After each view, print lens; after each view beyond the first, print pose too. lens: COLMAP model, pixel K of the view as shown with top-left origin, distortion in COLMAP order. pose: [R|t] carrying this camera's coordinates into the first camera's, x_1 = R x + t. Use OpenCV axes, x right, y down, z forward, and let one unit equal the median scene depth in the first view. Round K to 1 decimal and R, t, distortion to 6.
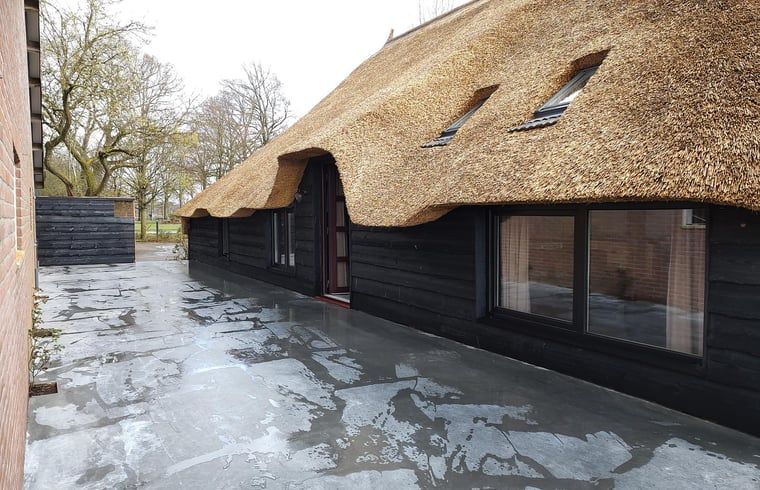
lens RADIAL K [[527.7, 0, 380.0], [0, 527.7, 245.0], [0, 0, 1]] dist [0.004062, -0.000832]
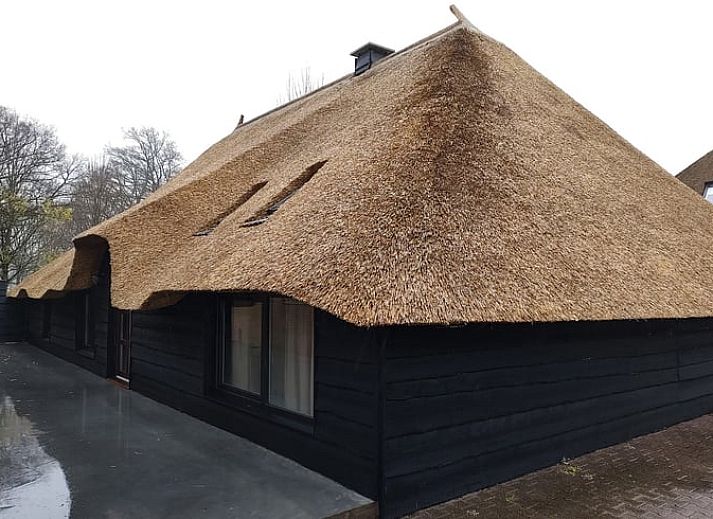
lens RADIAL K [[569.0, 0, 356.5], [0, 569.0, 259.5], [0, 0, 1]] dist [-0.071093, -0.001385]
pose [[0.991122, 0.016832, 0.131889, 0.239759], [-0.000556, 0.992471, -0.122481, 0.002101], [-0.132958, 0.121320, 0.983669, -0.157731]]
